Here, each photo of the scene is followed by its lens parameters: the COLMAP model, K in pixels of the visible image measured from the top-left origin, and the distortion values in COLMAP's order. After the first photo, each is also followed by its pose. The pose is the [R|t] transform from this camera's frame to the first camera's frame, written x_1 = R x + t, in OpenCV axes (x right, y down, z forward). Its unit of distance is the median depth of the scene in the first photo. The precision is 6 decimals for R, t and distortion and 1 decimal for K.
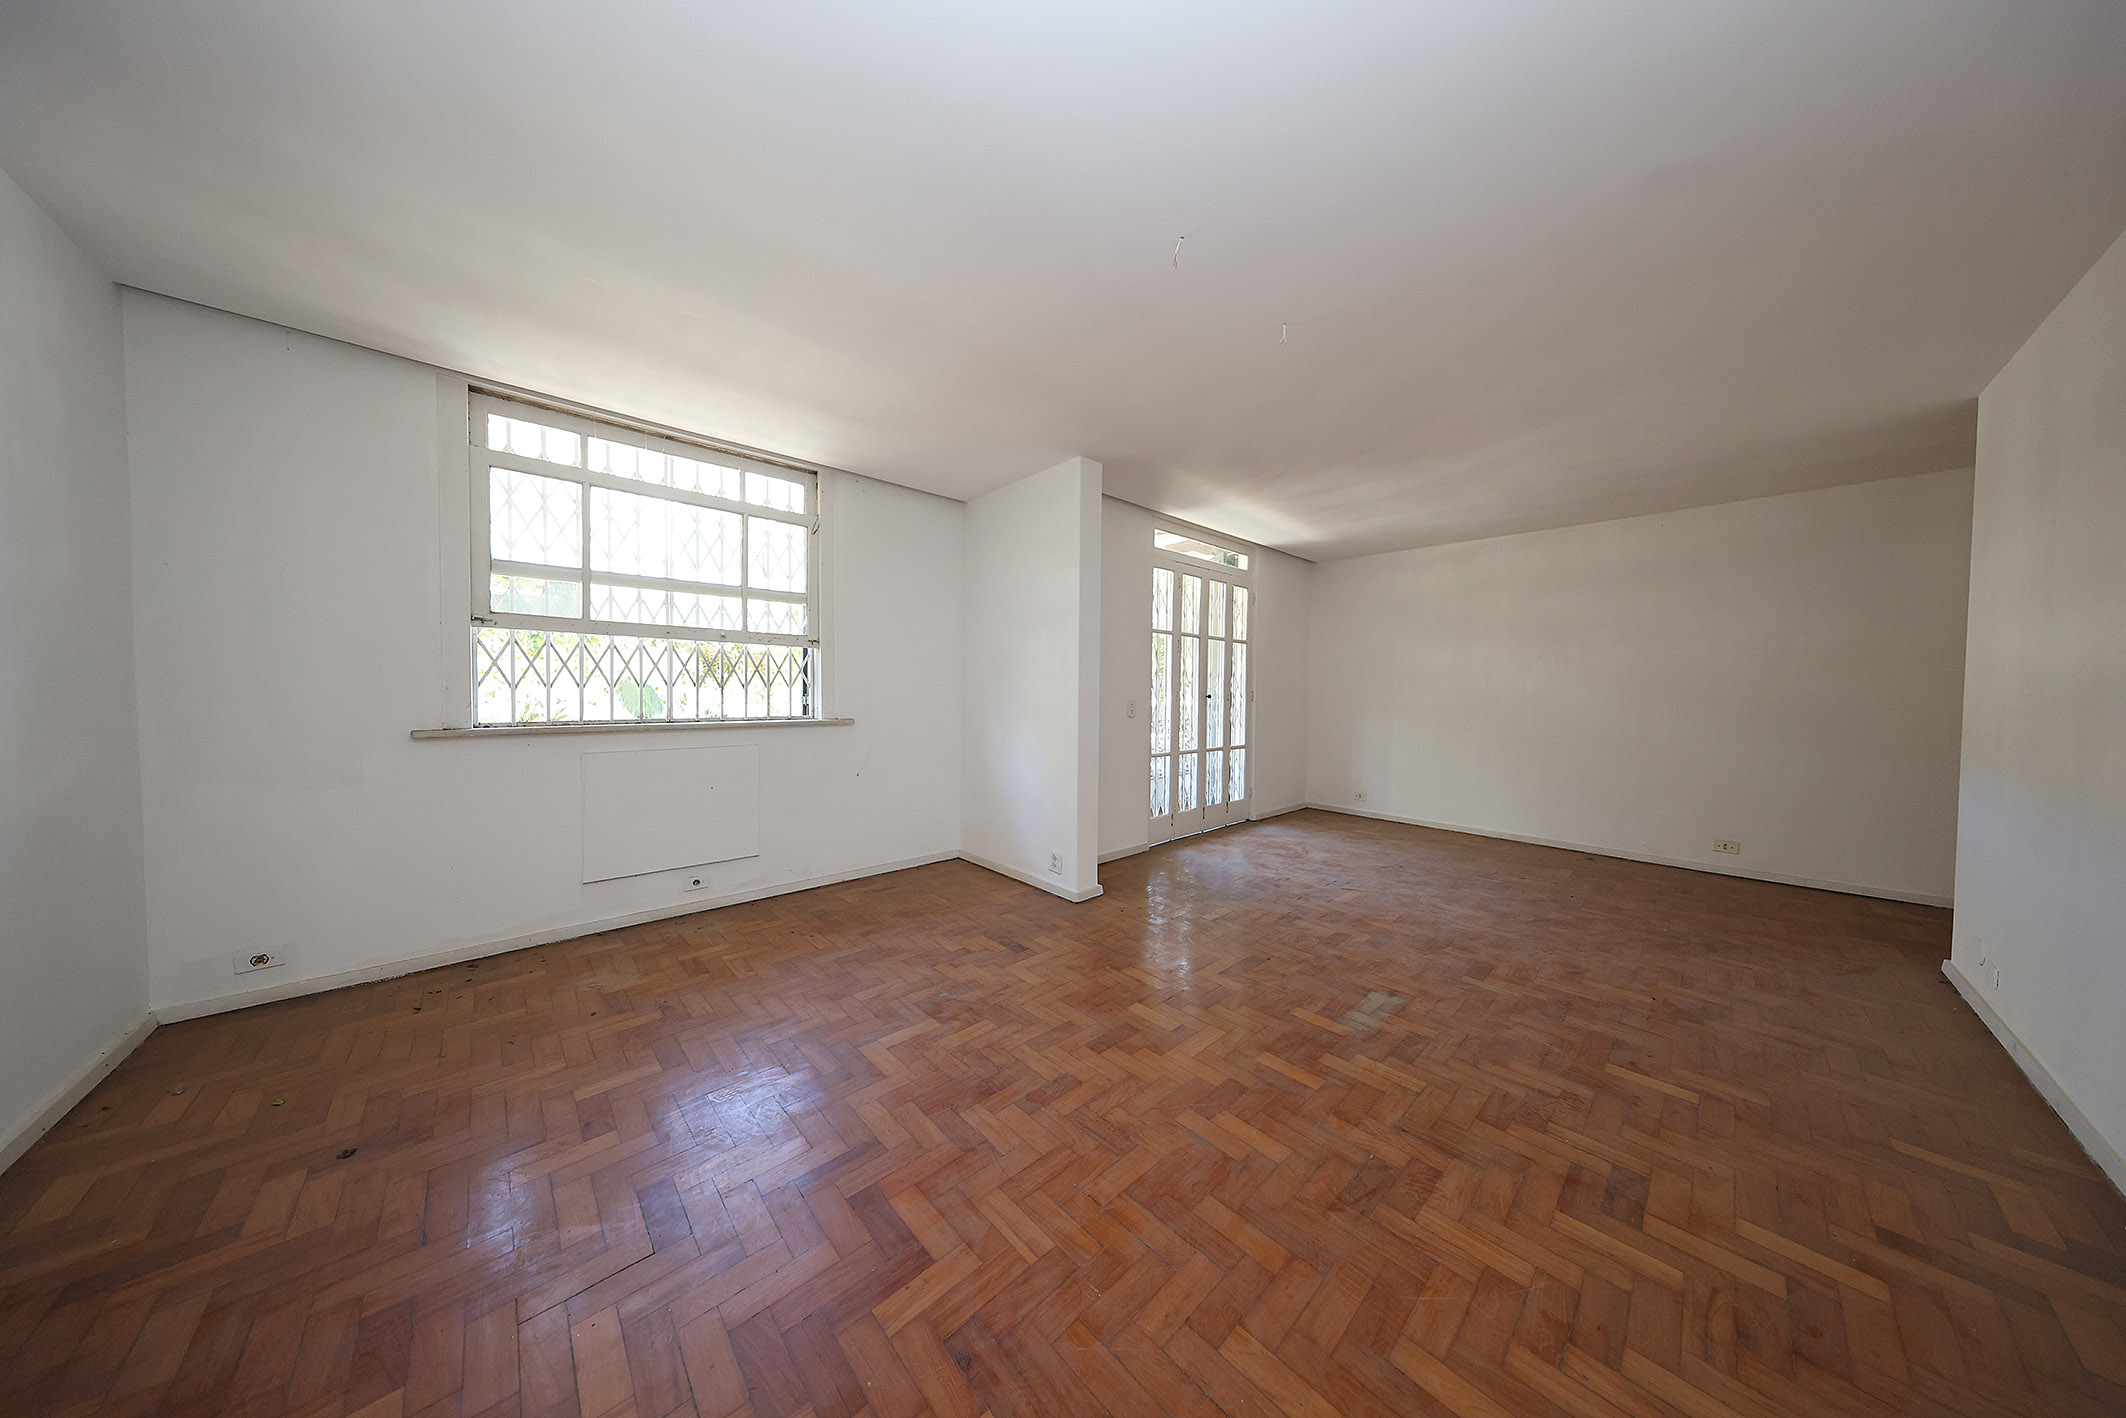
lens RADIAL K [[614.5, 0, 1069.9], [0, 614.5, 704.8], [0, 0, 1]] dist [0.000056, 0.000020]
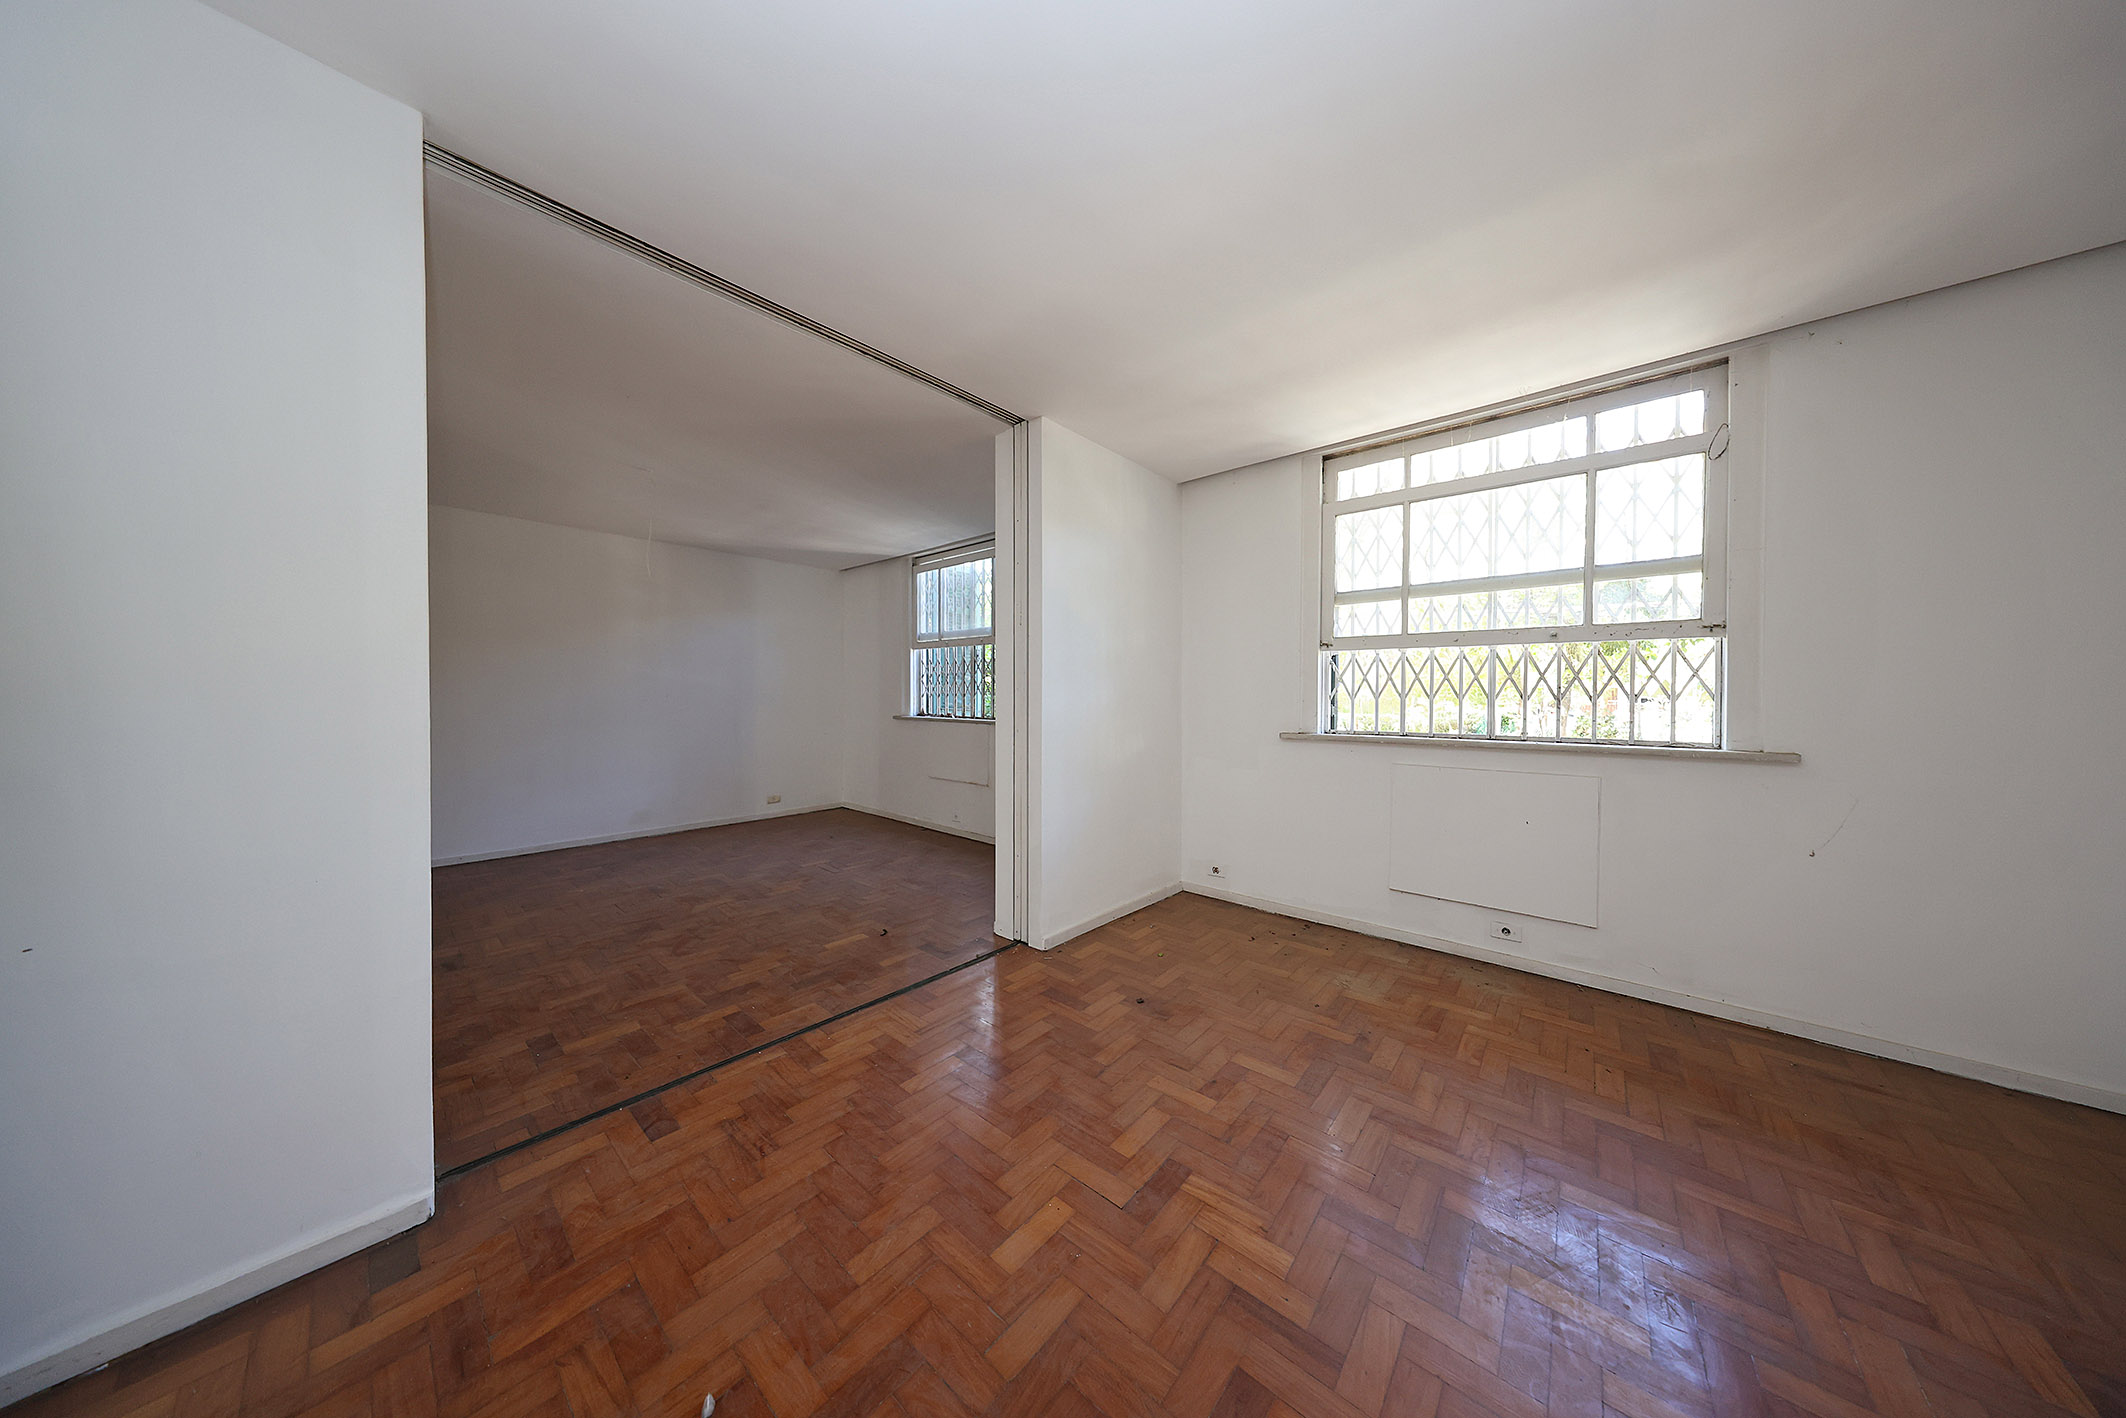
lens RADIAL K [[614.5, 0, 1069.9], [0, 614.5, 704.8], [0, 0, 1]] dist [0.000056, 0.000020]
pose [[0.103388, 0.003892, -0.994634, 0.186148], [-0.026311, 0.999653, 0.001176, -0.007008], [0.994293, 0.026048, 0.103454, 0.348791]]
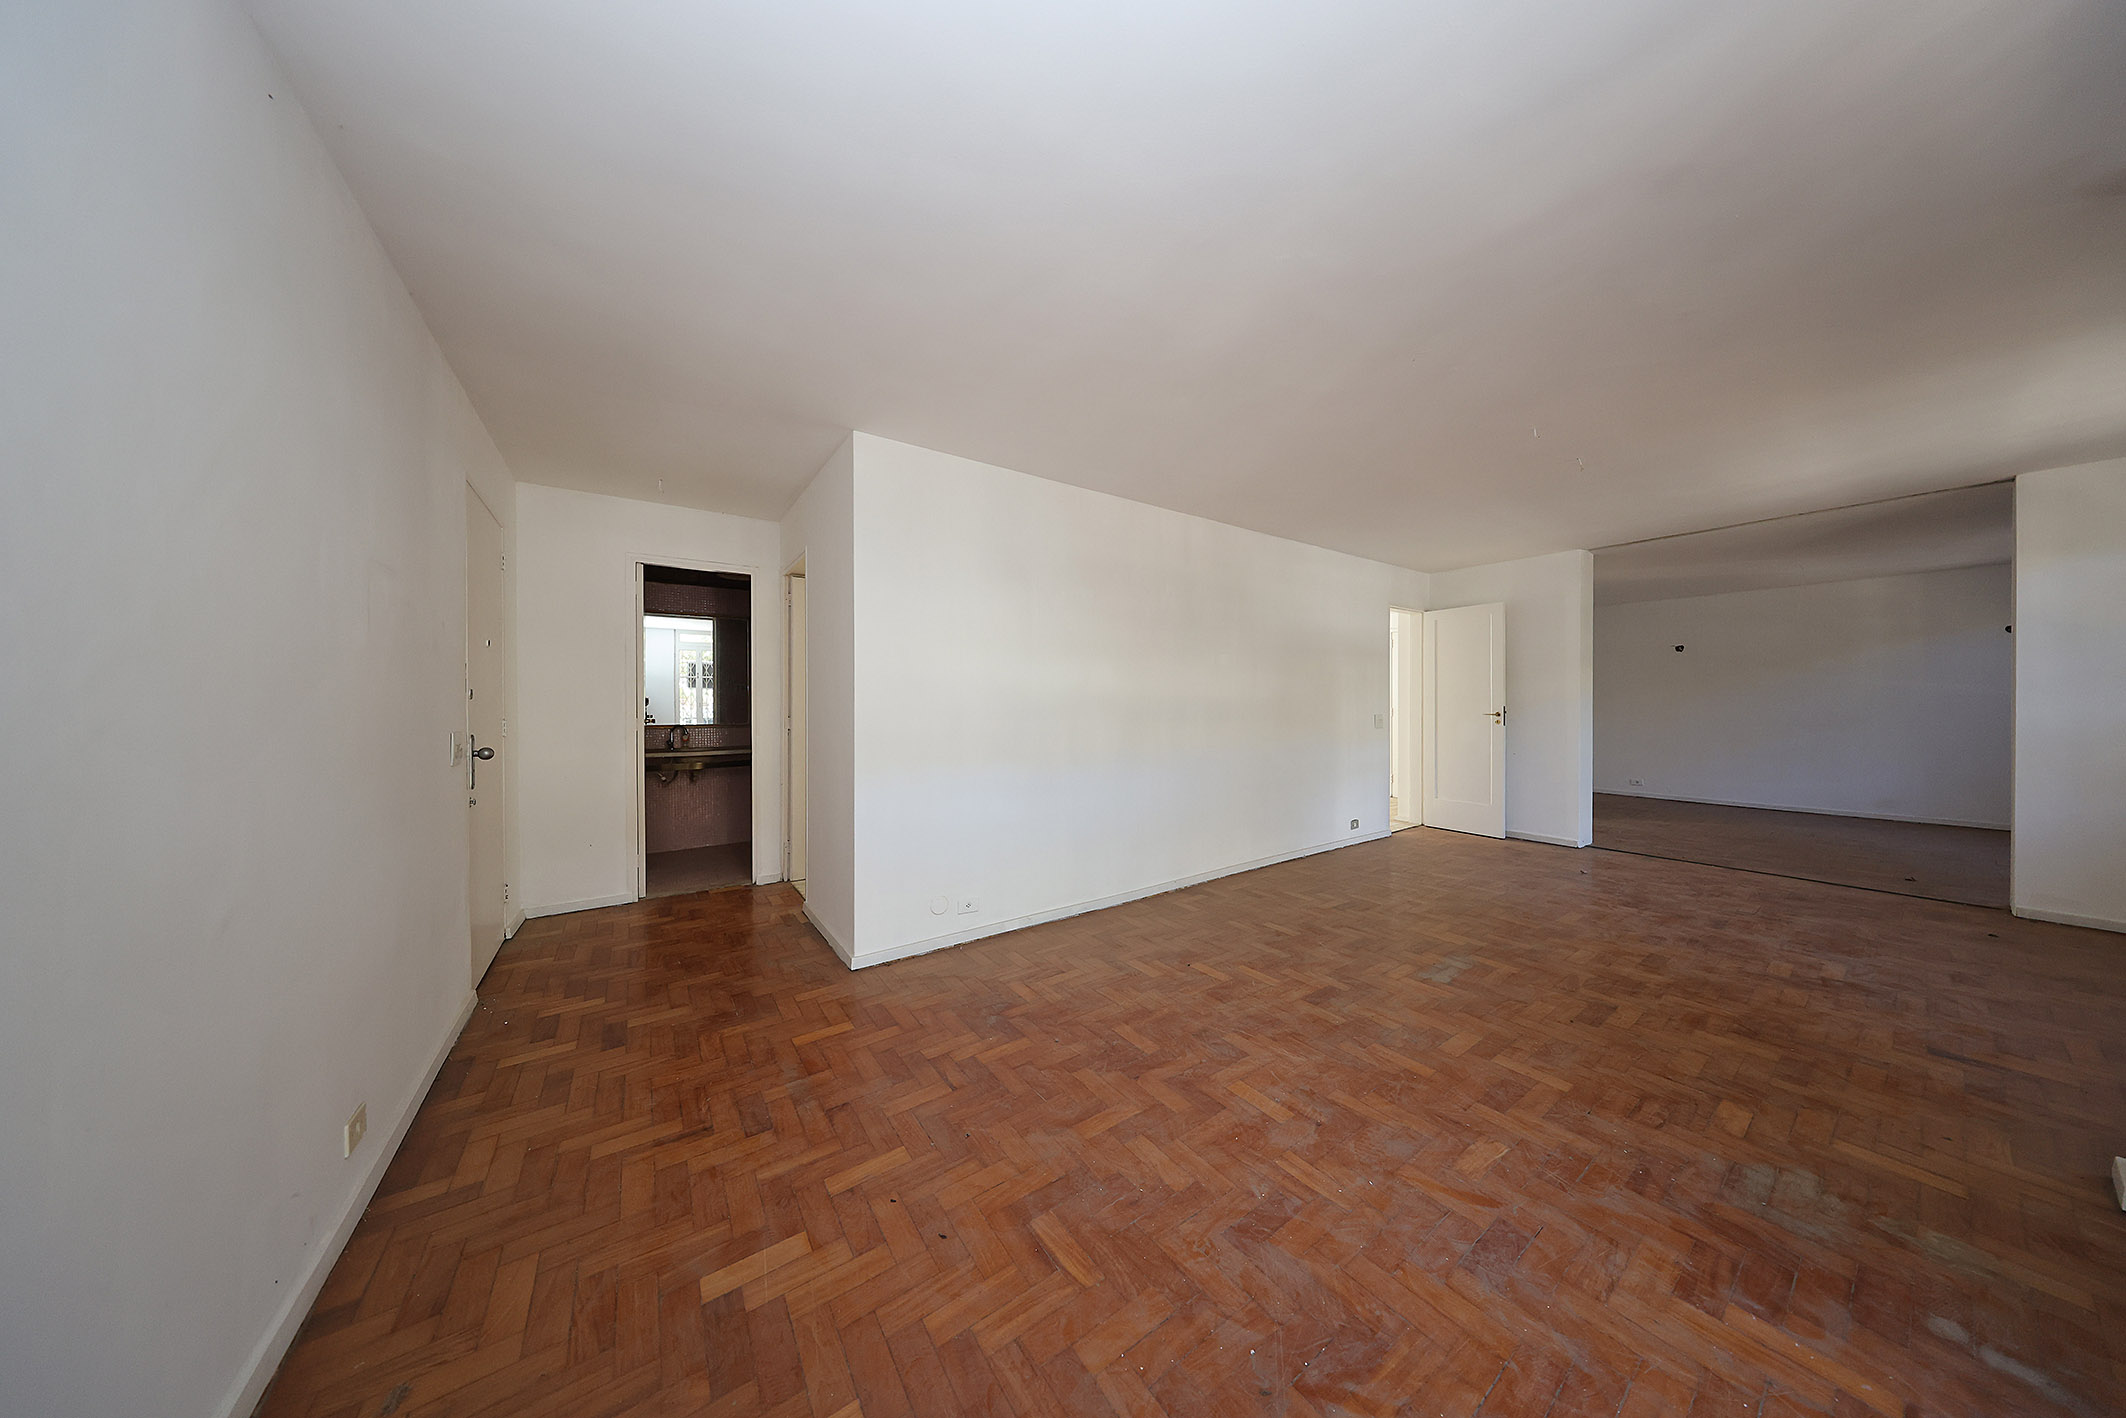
lens RADIAL K [[614.5, 0, 1069.9], [0, 614.5, 704.8], [0, 0, 1]] dist [0.000056, 0.000020]
pose [[-0.989791, -0.009613, 0.142205, 0.884593], [-0.005509, 0.999558, 0.029227, -0.047583], [-0.142423, 0.028145, -0.989406, 1.906839]]
